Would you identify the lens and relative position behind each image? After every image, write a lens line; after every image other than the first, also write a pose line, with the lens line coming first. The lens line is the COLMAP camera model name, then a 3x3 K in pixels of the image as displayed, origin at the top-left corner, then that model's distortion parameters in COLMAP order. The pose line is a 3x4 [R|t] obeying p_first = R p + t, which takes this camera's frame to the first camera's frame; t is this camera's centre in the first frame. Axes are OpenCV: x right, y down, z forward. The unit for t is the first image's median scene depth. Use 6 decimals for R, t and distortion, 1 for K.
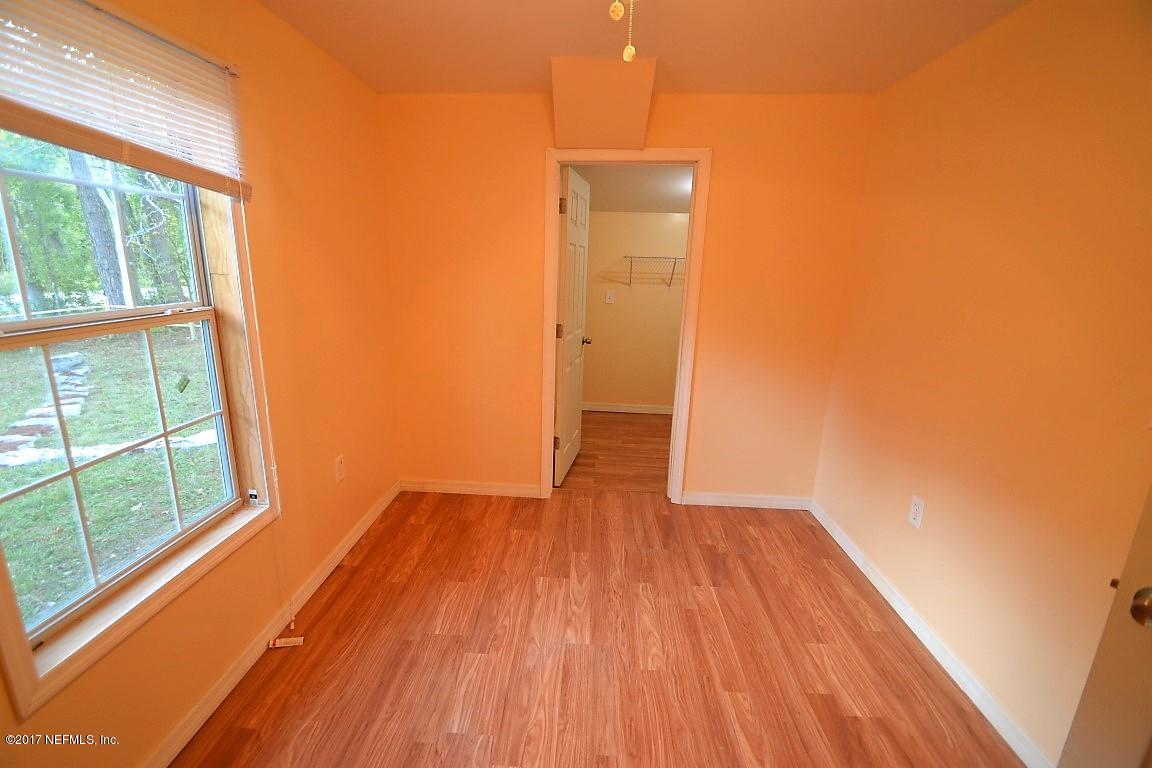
lens RADIAL K [[506.5, 0, 574.7], [0, 506.5, 383.0], [0, 0, 1]] dist [0.003844, -0.004187]
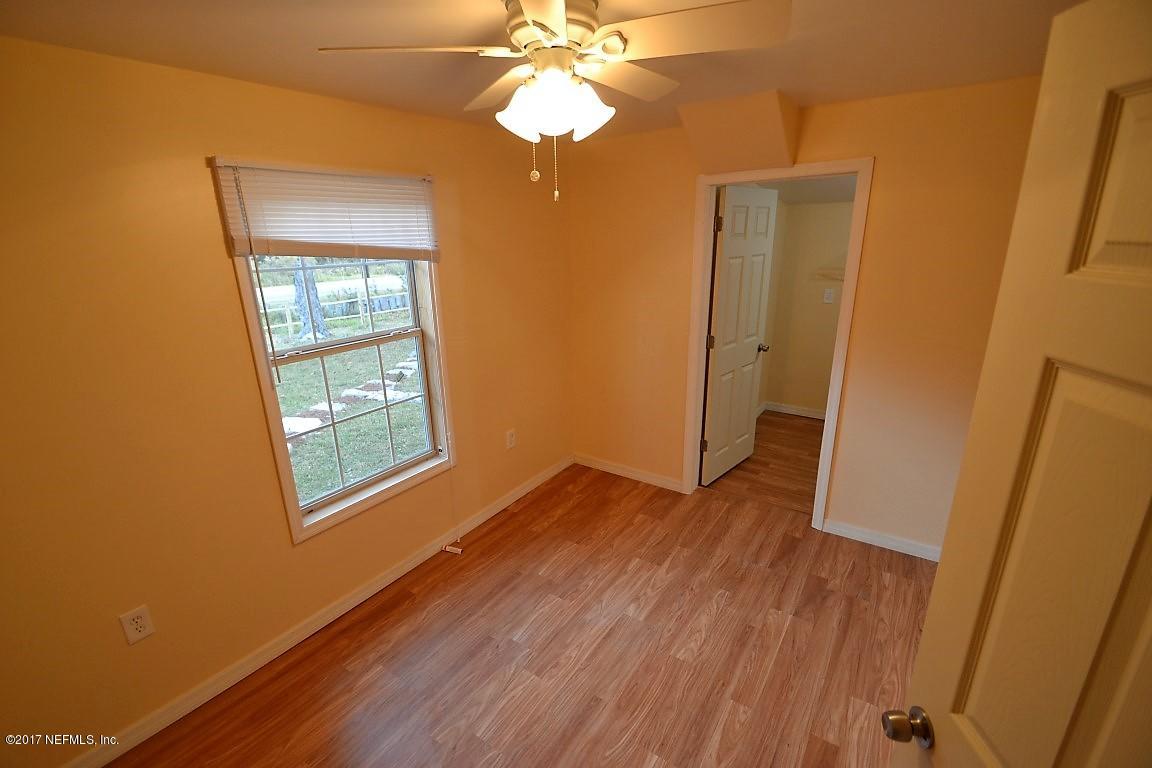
lens RADIAL K [[506.5, 0, 574.3], [0, 506.5, 385.1], [0, 0, 1]] dist [0.003844, -0.004187]
pose [[0.856034, 0.107783, -0.505557, 0.416110], [-0.081159, 0.993915, 0.074478, -0.106850], [0.510508, -0.022725, 0.859572, -0.090079]]
